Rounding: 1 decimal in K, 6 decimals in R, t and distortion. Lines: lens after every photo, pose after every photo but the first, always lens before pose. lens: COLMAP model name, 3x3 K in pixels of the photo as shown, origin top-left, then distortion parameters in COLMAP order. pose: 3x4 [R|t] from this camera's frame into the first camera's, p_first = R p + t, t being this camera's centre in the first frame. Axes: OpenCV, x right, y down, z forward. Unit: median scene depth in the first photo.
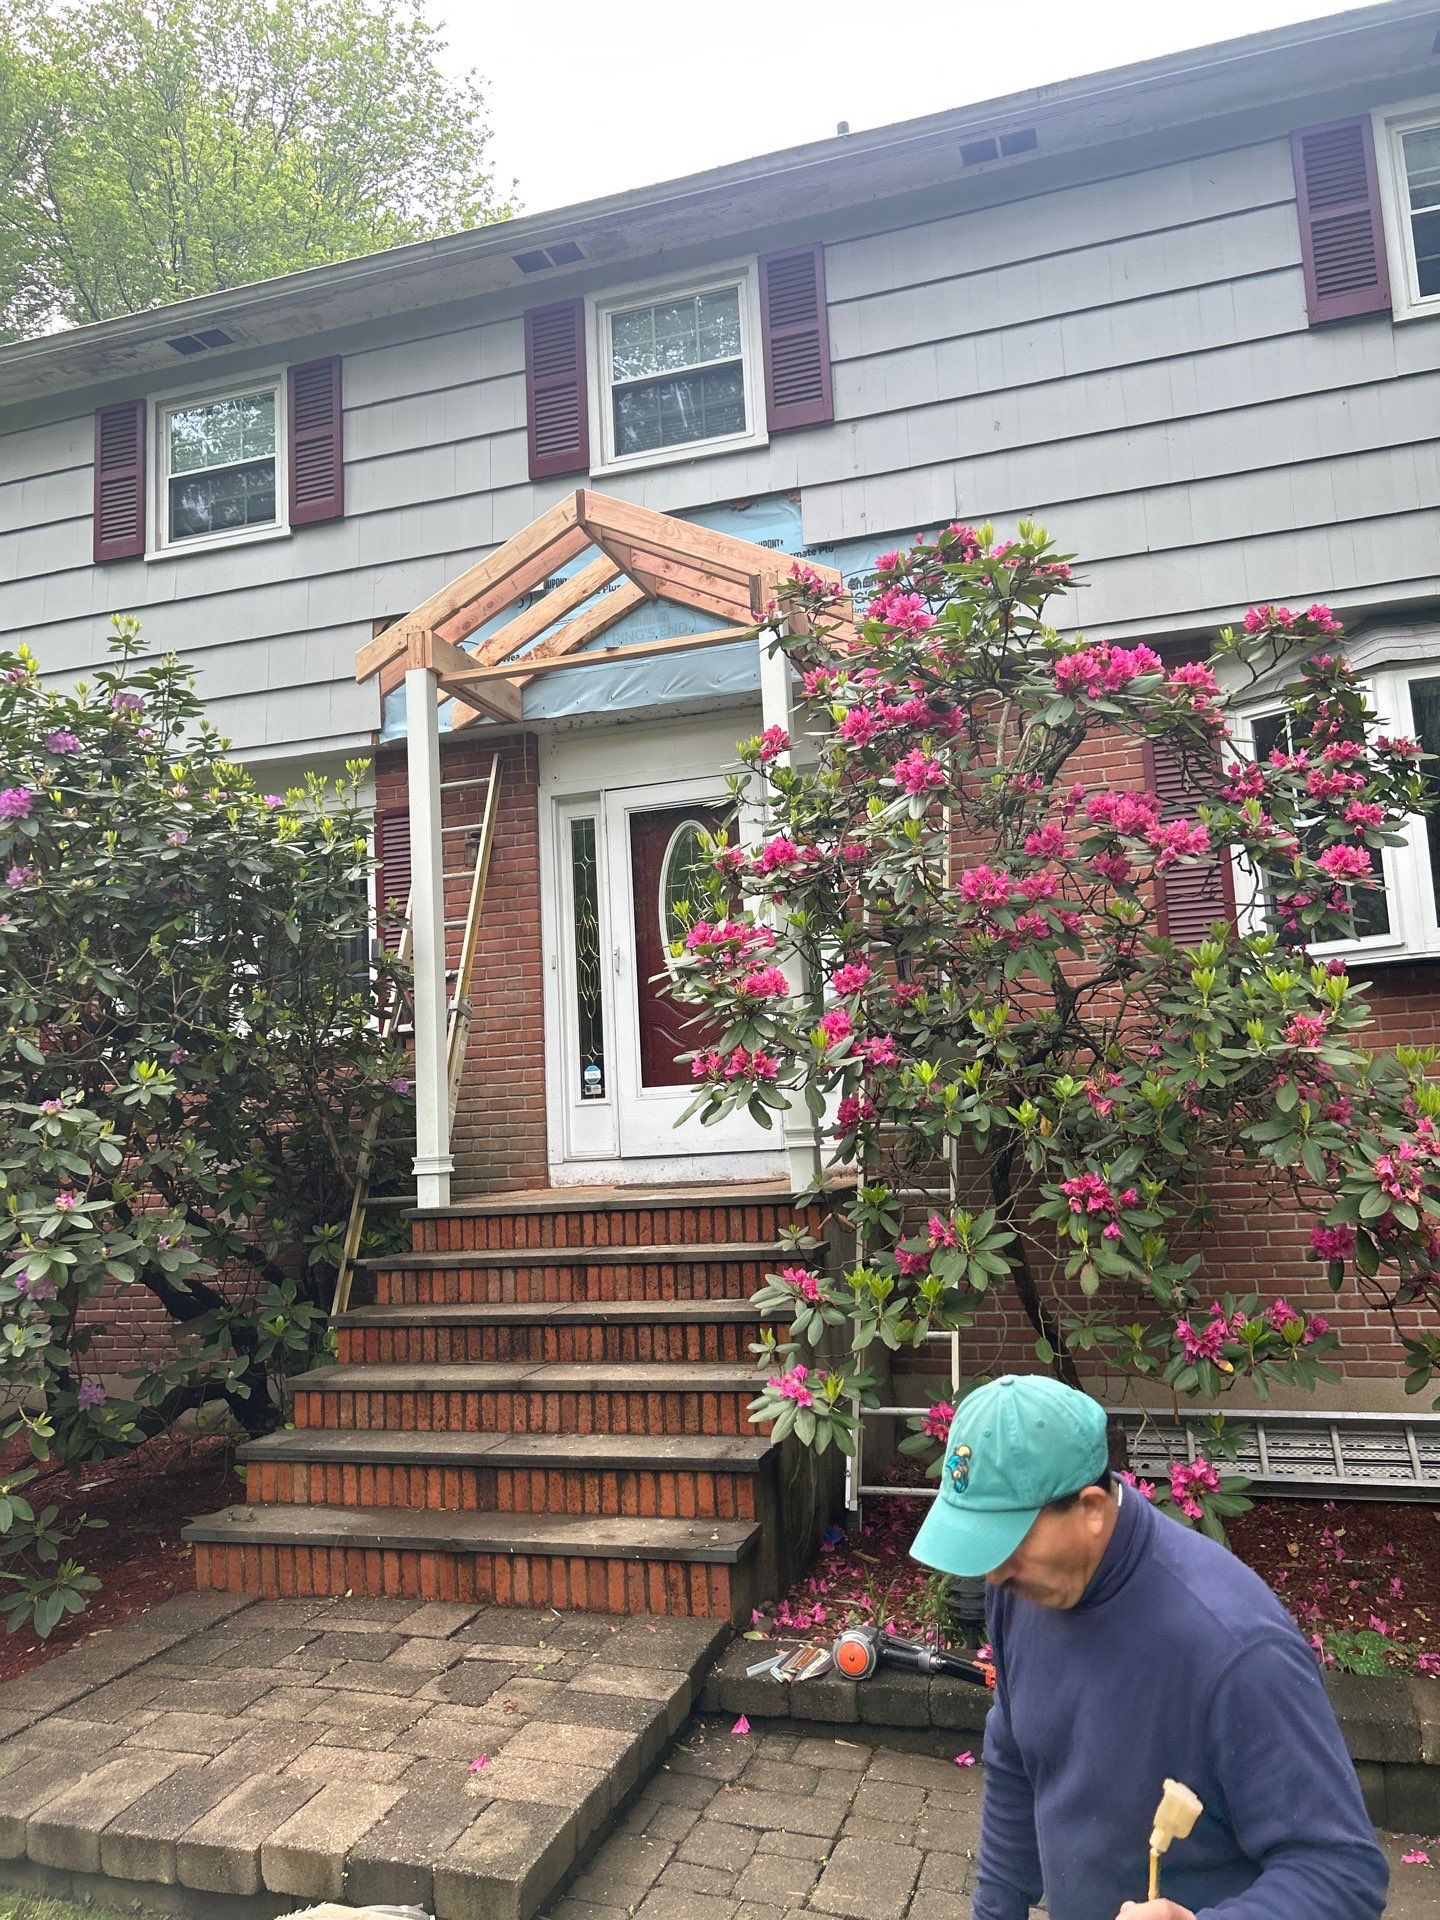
lens RADIAL K [[1416.4, 0, 716.5], [0, 1416.4, 961.1], [0, 0, 1]] dist [-0.008670, -0.010285]
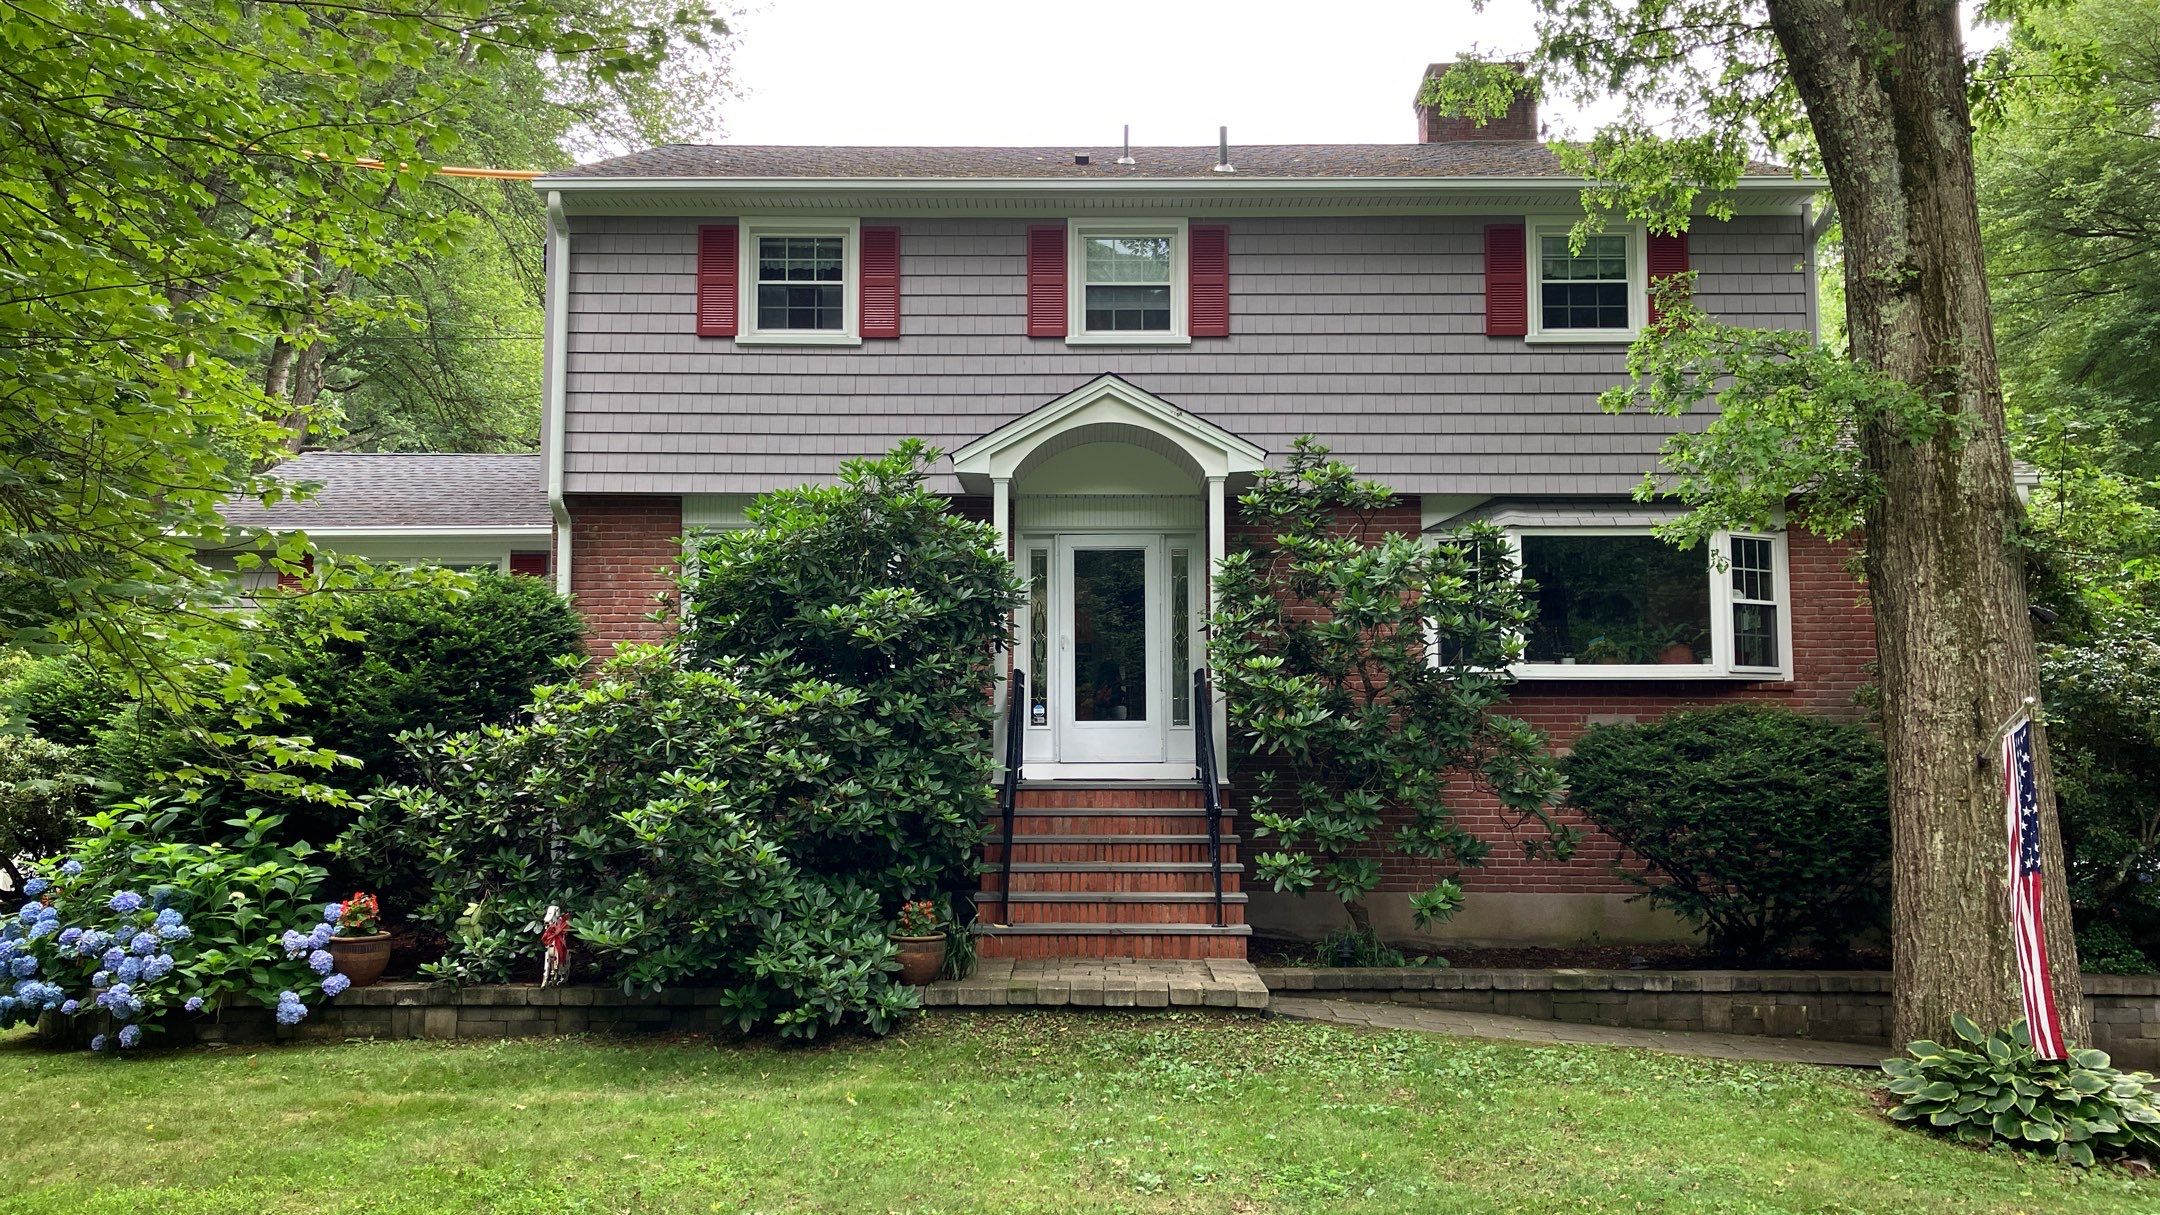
lens RADIAL K [[1777.9, 0, 1083.8], [0, 1777.9, 606.3], [0, 0, 1]] dist [-0.017278, 0.005156]
pose [[0.953035, 0.074374, 0.293586, -0.831851], [-0.083856, 0.996281, 0.019826, -0.106732], [-0.291019, -0.043514, 0.955727, -1.224062]]
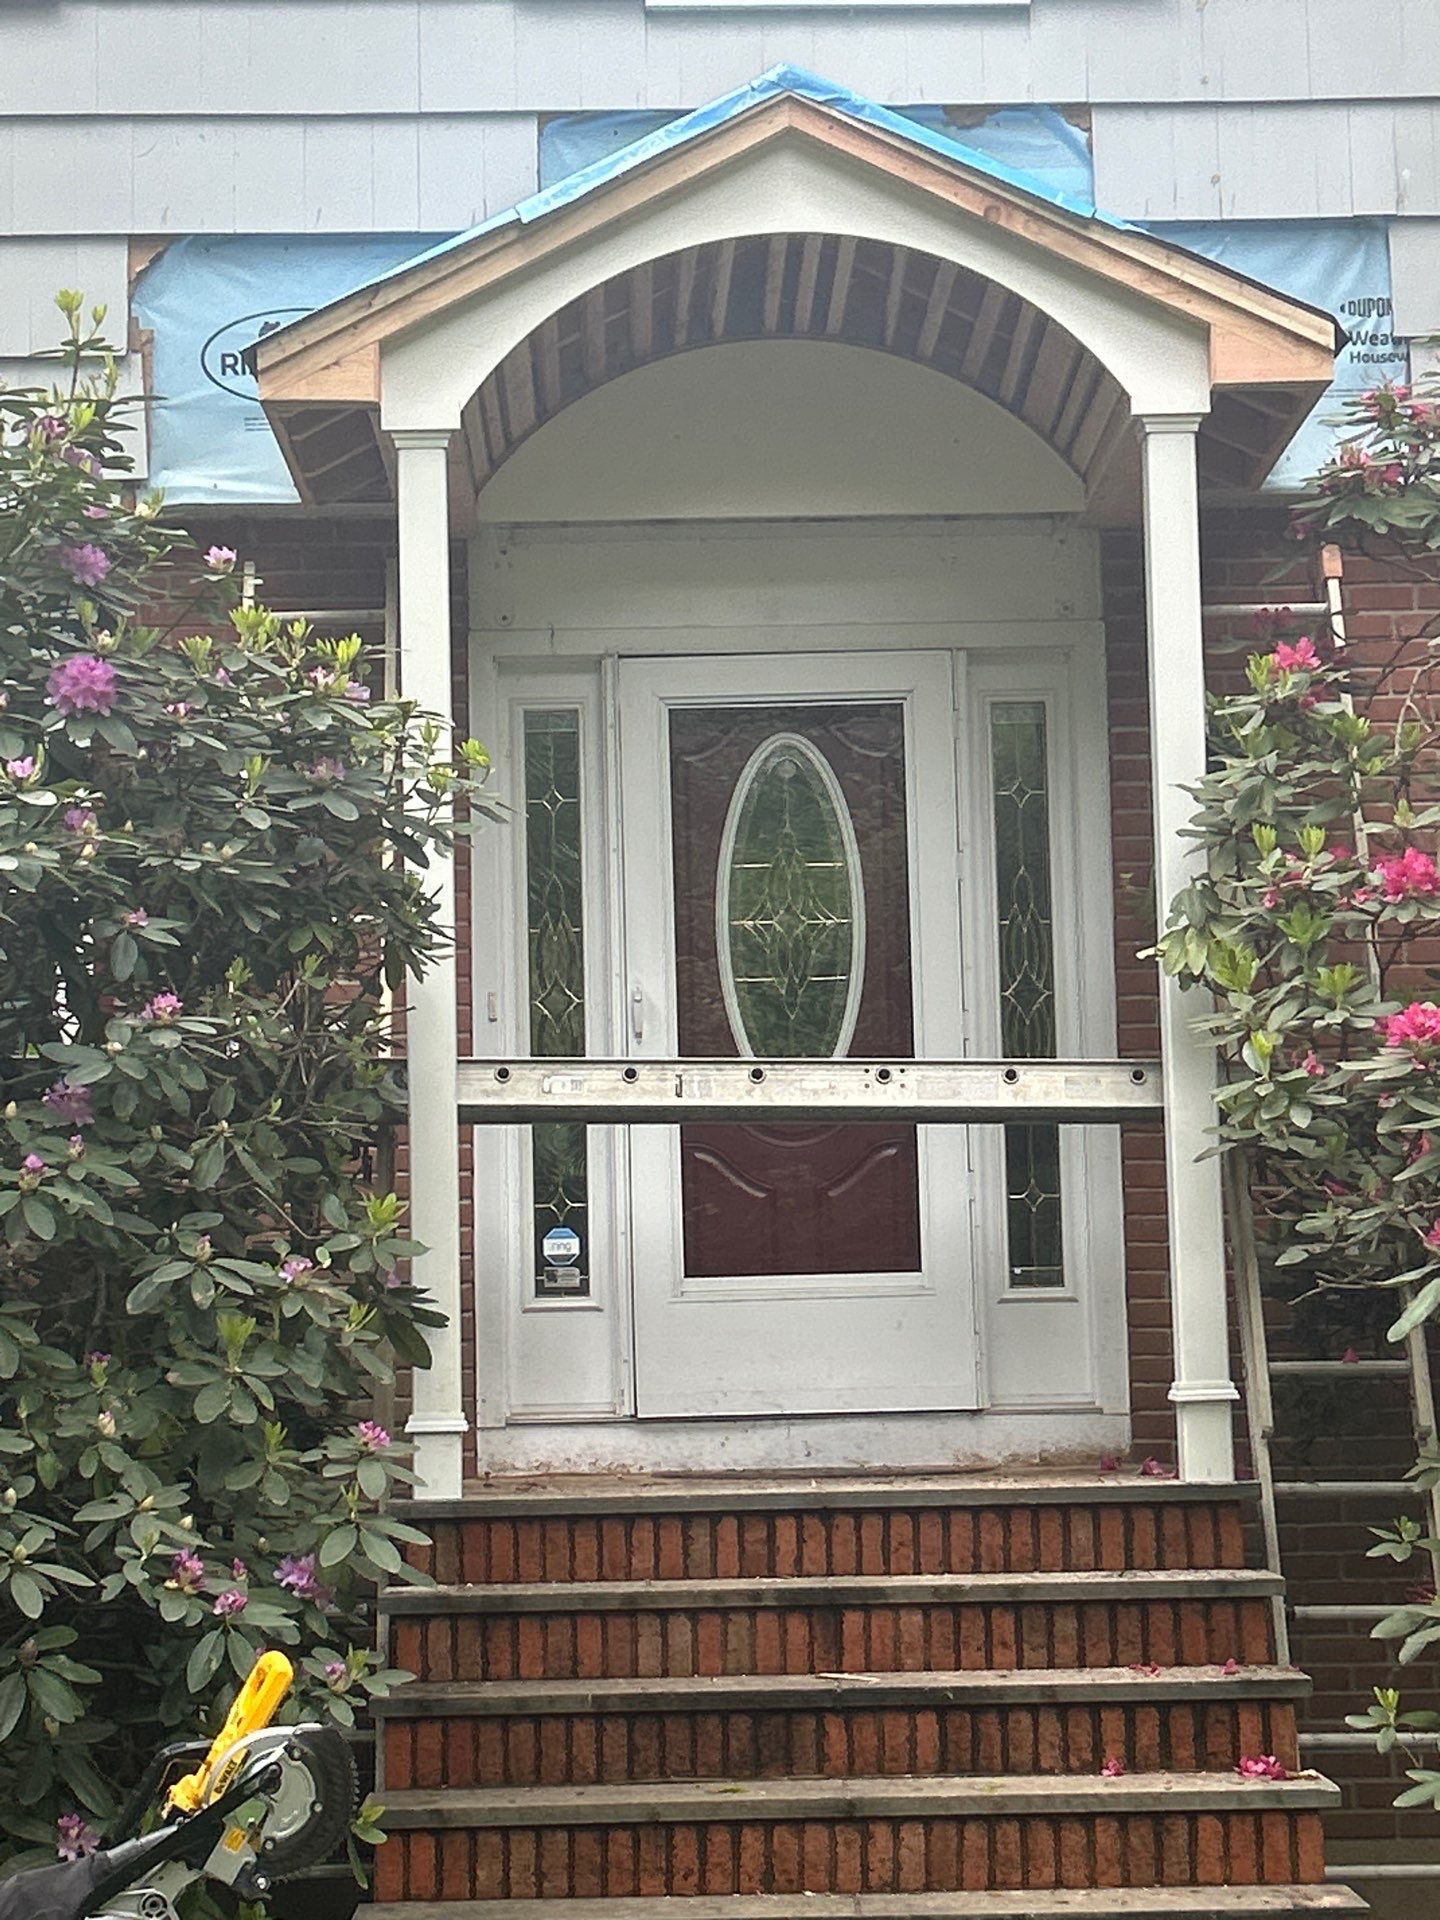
lens RADIAL K [[4064.3, 0, 626.3], [0, 4064.3, 999.8], [0, 0, 1]] dist [0.011856, 0.000000]
pose [[0.952573, 0.061498, 0.298031, -0.626240], [-0.065138, 0.997874, 0.002285, -0.010416], [-0.297257, -0.021590, 0.954553, -0.418954]]
